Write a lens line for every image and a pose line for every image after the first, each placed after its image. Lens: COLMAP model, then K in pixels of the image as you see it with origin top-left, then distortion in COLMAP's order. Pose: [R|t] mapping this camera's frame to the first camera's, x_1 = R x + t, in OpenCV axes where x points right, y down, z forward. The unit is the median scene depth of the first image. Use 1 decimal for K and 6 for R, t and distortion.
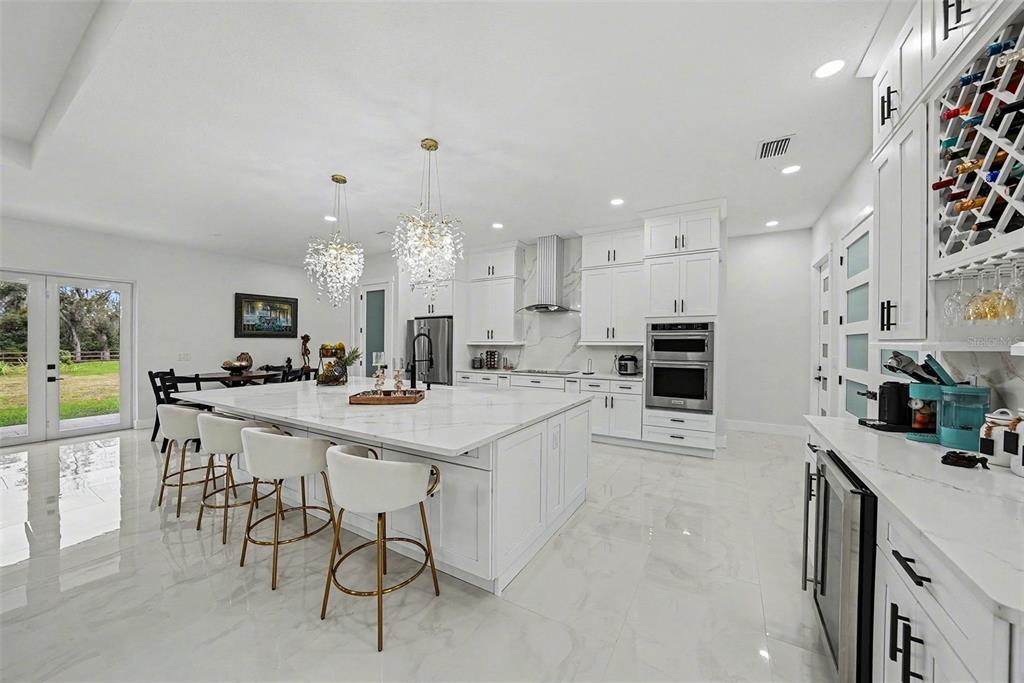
lens RADIAL K [[357.9, 0, 515.9], [0, 357.9, 342.6], [0, 0, 1]] dist [-0.016619, 0.002825]
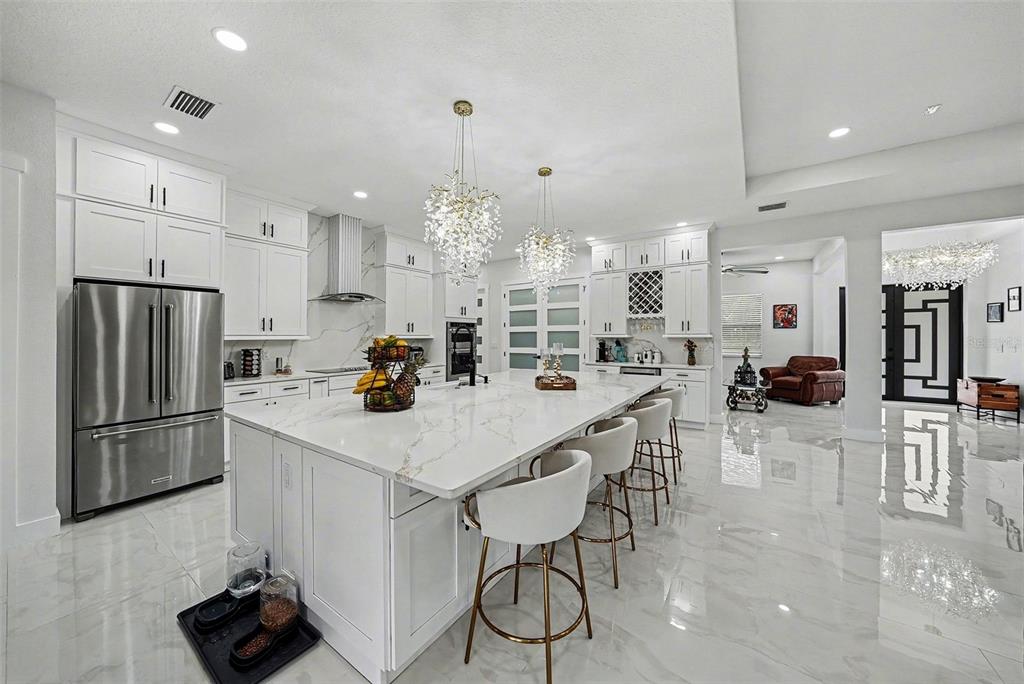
lens RADIAL K [[357.9, 0, 510.2], [0, 357.9, 333.6], [0, 0, 1]] dist [-0.016619, 0.002825]
pose [[0.068963, 0.007086, 0.997594, -0.775971], [0.005278, 0.999958, -0.007468, 0.001908], [-0.997605, 0.005781, 0.068923, 0.554285]]
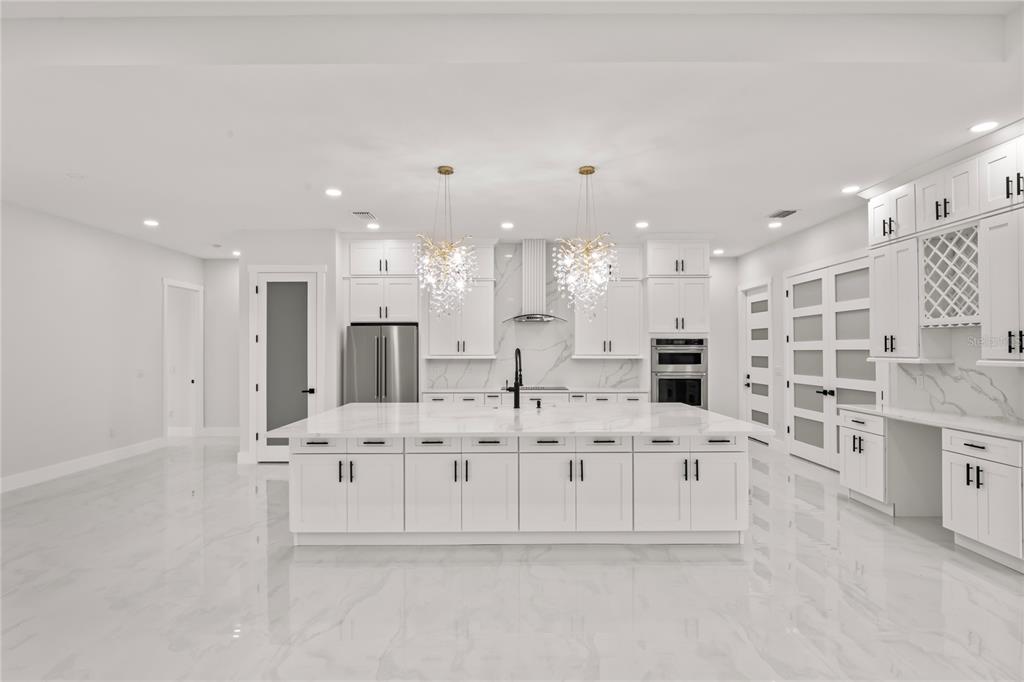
lens RADIAL K [[517.7, 0, 513.8], [0, 517.7, 344.1], [0, 0, 1]] dist [0.000397, -0.000213]
pose [[0.860189, 0.005505, 0.509946, -0.636141], [0.001225, 0.999917, -0.012862, -0.013698], [-0.509974, 0.011688, 0.860110, -0.098069]]
